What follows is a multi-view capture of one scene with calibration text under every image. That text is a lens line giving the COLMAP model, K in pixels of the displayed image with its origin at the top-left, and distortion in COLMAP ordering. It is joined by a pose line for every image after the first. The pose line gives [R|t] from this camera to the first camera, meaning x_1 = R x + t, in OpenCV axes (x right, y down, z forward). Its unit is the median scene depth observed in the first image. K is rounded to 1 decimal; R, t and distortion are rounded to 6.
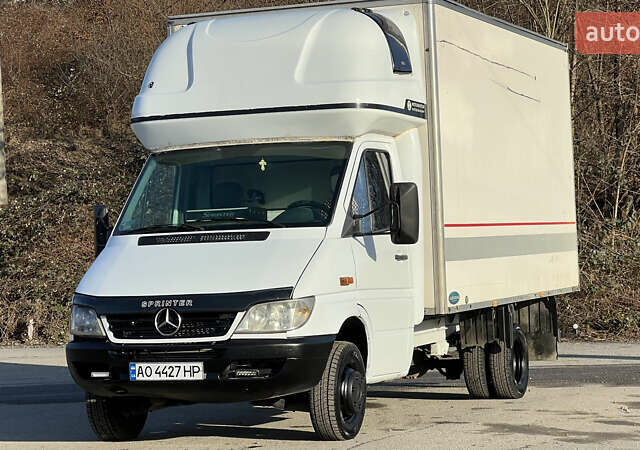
lens RADIAL K [[1866.0, 0, 316.6], [0, 1866.0, 224.0], [0, 0, 1]] dist [-0.132600, 0.000000]
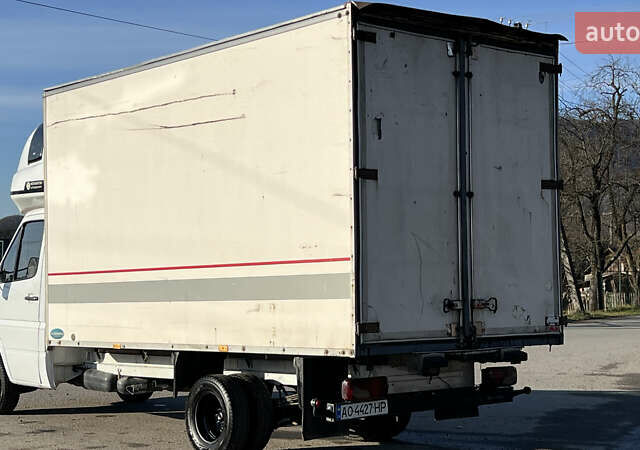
lens RADIAL K [[1190.6, 0, 319.1], [0, 1190.6, 227.1], [0, 0, 1]] dist [0.143847, 0.000000]
pose [[-0.478019, 0.000270, -0.878350, 0.753100], [0.047016, 0.998574, -0.025280, -0.002241], [0.877090, -0.053381, -0.477350, 1.691564]]
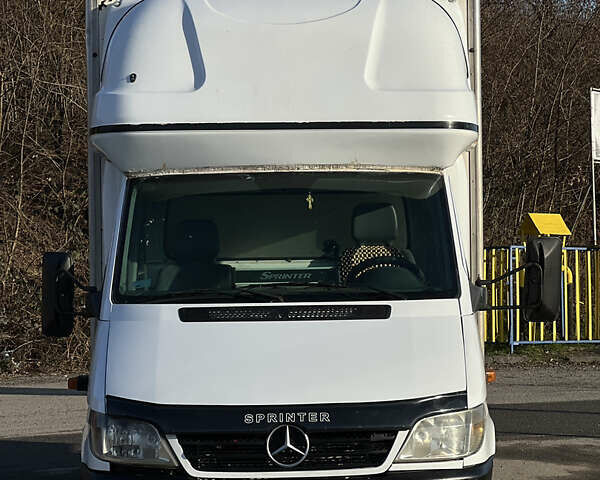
lens RADIAL K [[1828.7, 0, 306.2], [0, 1828.7, 239.9], [0, 0, 1]] dist [0.041804, 0.000000]
pose [[0.928691, 0.021696, 0.370220, -0.297141], [-0.027738, 0.999555, 0.011004, -0.026061], [-0.369816, -0.020488, 0.928879, 0.374101]]
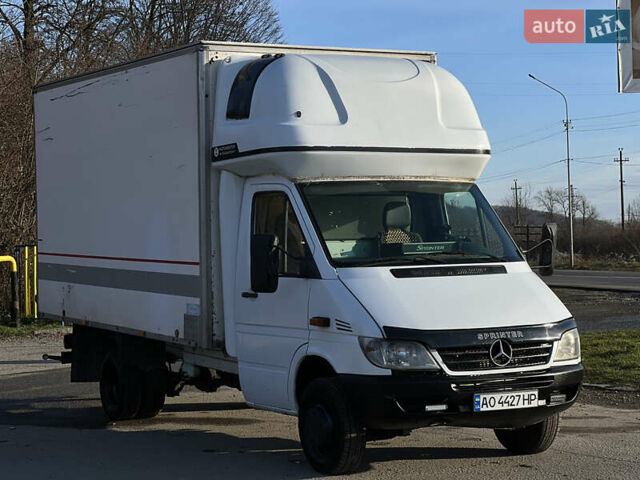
lens RADIAL K [[1468.4, 0, 318.1], [0, 1468.4, 237.8], [0, 0, 1]] dist [0.080554, 0.000000]
pose [[0.656526, 0.020740, 0.754018, -0.724496], [-0.024343, 0.999684, -0.006302, -0.004003], [-0.753910, -0.014218, 0.656824, 0.506481]]
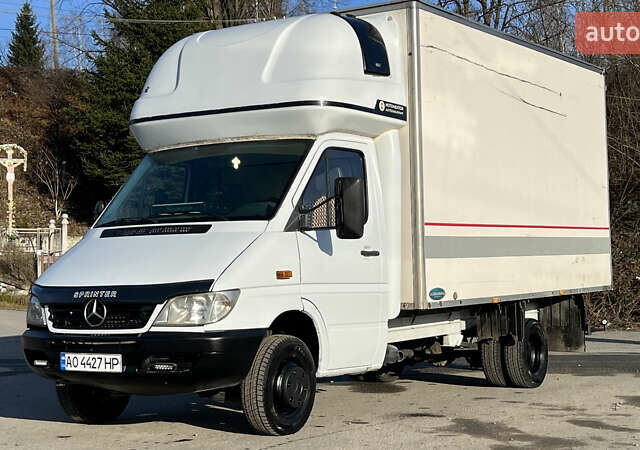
lens RADIAL K [[1190.6, 0, 313.9], [0, 1190.6, 234.5], [0, 0, 1]] dist [0.143847, 0.000000]
pose [[0.979674, 0.009806, -0.200357, 0.154436], [-0.010892, 0.999931, -0.004316, 0.011265], [0.200300, 0.006411, 0.979714, 0.369488]]
